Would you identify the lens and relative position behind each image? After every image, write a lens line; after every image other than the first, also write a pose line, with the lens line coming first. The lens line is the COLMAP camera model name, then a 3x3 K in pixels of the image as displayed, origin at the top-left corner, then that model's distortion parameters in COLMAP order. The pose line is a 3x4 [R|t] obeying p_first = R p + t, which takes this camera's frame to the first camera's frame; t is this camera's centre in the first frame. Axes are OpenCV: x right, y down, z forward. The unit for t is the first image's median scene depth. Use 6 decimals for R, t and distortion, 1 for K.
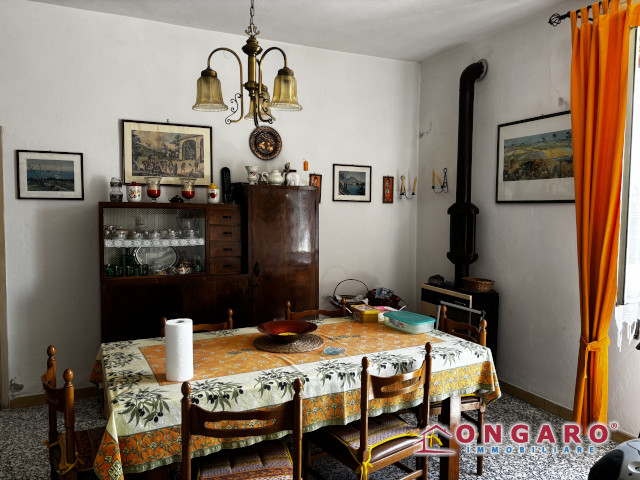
lens RADIAL K [[482.5, 0, 322.5], [0, 482.5, 241.6], [0, 0, 1]] dist [0.053618, -0.075318]
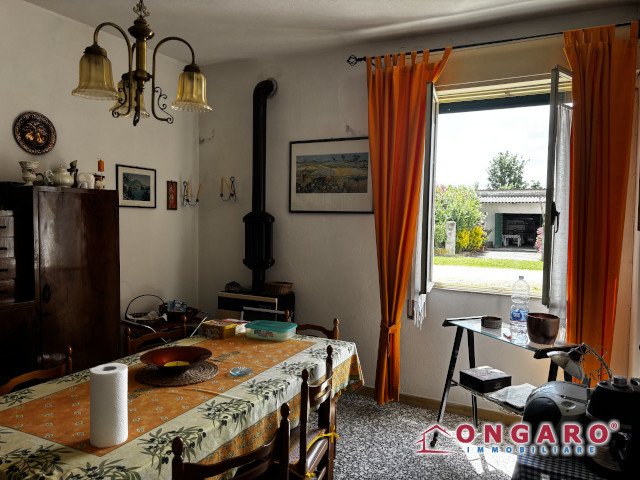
lens RADIAL K [[482.5, 0, 322.5], [0, 482.5, 241.6], [0, 0, 1]] dist [0.053618, -0.075318]
pose [[0.795438, -0.026939, 0.605436, -0.257712], [0.029460, 0.999549, 0.005770, -0.017880], [-0.605319, 0.013247, 0.795873, 0.087297]]
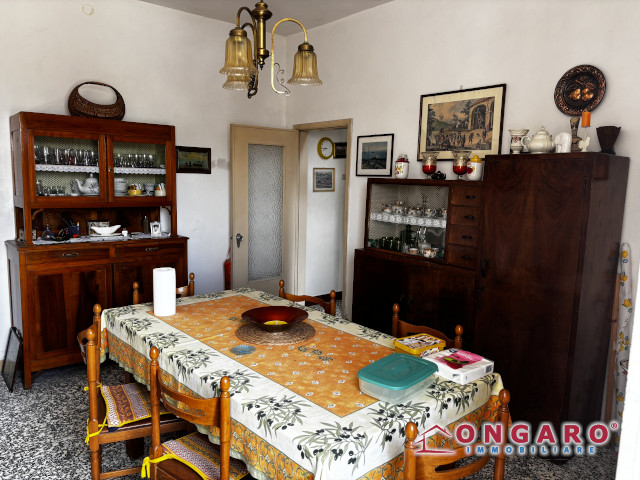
lens RADIAL K [[482.5, 0, 322.5], [0, 482.5, 241.6], [0, 0, 1]] dist [0.053618, -0.075318]
pose [[0.265046, 0.124273, -0.956194, 0.516513], [-0.096156, 0.990123, 0.102029, -0.035970], [0.959429, 0.064901, 0.274378, 0.546831]]
